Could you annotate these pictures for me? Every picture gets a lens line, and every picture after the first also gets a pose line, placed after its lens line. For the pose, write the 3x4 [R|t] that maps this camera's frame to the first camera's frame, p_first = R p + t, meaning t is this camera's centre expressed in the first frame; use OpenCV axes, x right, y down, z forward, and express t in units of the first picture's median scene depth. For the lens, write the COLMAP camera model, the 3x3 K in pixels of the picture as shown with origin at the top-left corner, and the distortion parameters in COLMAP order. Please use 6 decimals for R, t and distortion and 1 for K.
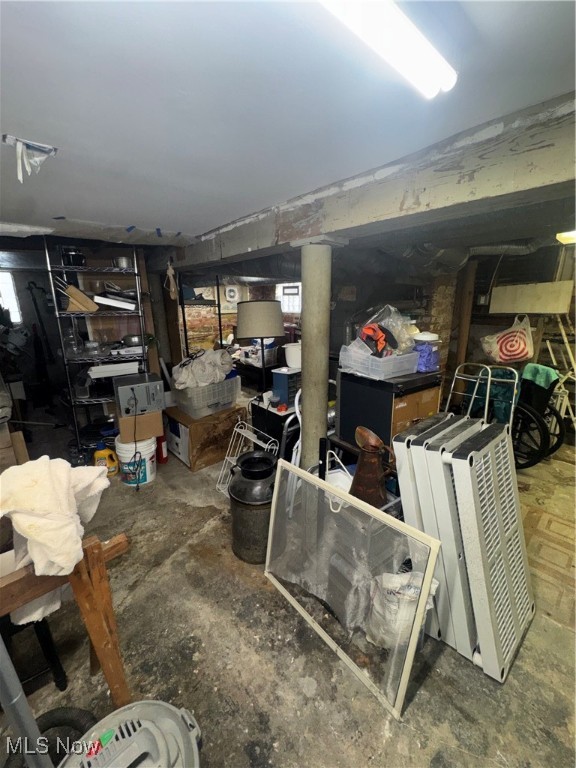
lens RADIAL K [[307.0, 0, 290.7], [0, 307.0, 383.9], [0, 0, 1]] dist [-0.004281, 0.000291]
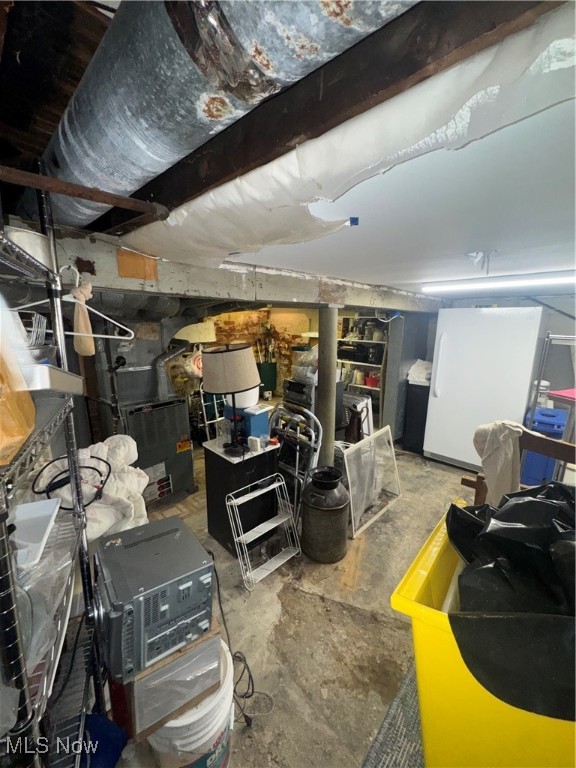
lens RADIAL K [[307.0, 0, 289.2], [0, 307.0, 380.8], [0, 0, 1]] dist [-0.004281, 0.000291]
pose [[-0.085183, -0.183428, 0.979335, -1.258479], [0.251815, 0.947035, 0.199282, -0.387350], [-0.964019, 0.263587, -0.034481, 1.130280]]
